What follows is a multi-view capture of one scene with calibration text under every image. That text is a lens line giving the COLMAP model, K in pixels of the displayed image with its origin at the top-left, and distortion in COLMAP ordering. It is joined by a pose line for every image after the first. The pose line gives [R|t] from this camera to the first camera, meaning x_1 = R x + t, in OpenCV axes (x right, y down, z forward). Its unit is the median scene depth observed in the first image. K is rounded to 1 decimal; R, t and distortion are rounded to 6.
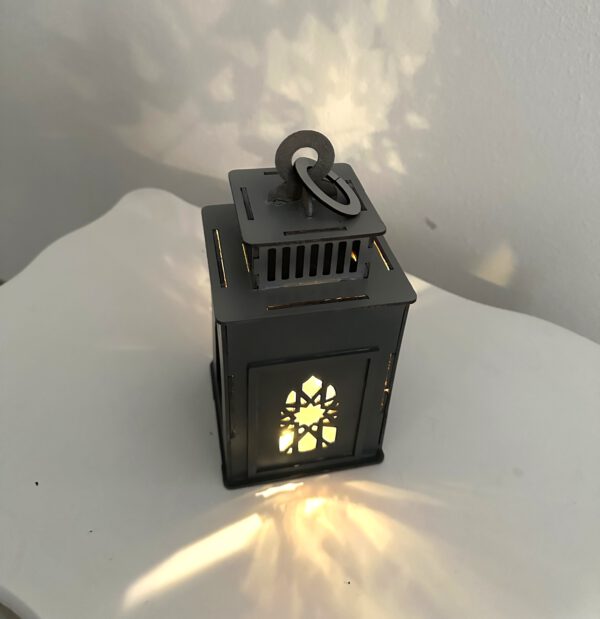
lens RADIAL K [[552.2, 0, 305.7], [0, 552.2, 223.7], [0, 0, 1]] dist [0.004585, -0.002259]
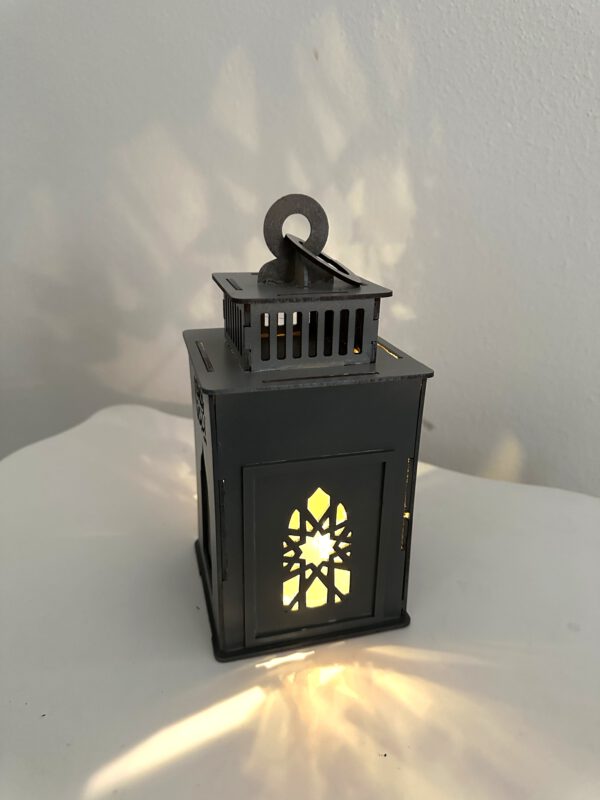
lens RADIAL K [[560.2, 0, 300.0], [0, 560.2, 400.0], [0, 0, 1]] dist [0.000836, 0.000327]
pose [[0.998154, -0.052491, 0.030556, -0.032752], [0.058027, 0.972747, -0.224492, 0.311839], [-0.017939, 0.225851, 0.973997, 0.131906]]
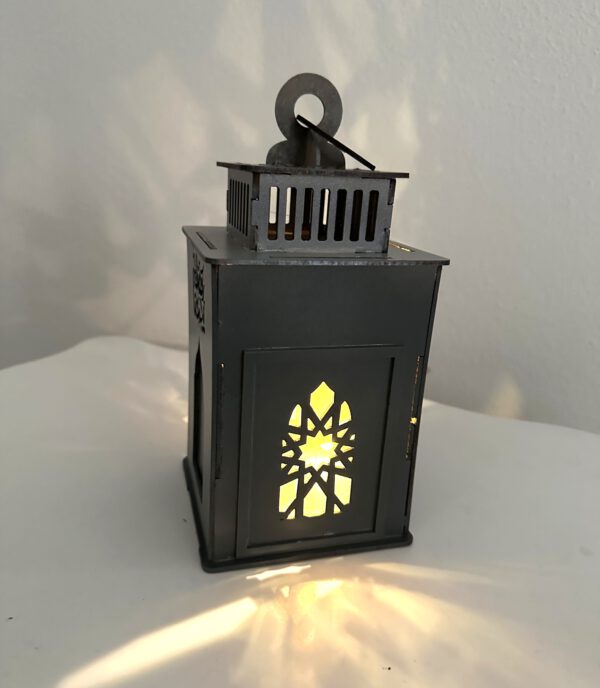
lens RADIAL K [[559.4, 0, 300.0], [0, 559.4, 344.0], [0, 0, 1]] dist [0.007675, -0.008216]
pose [[0.998318, -0.012792, 0.056546, -0.060203], [0.027738, 0.961865, -0.272114, 0.408778], [-0.050908, 0.273225, 0.960602, 0.208383]]
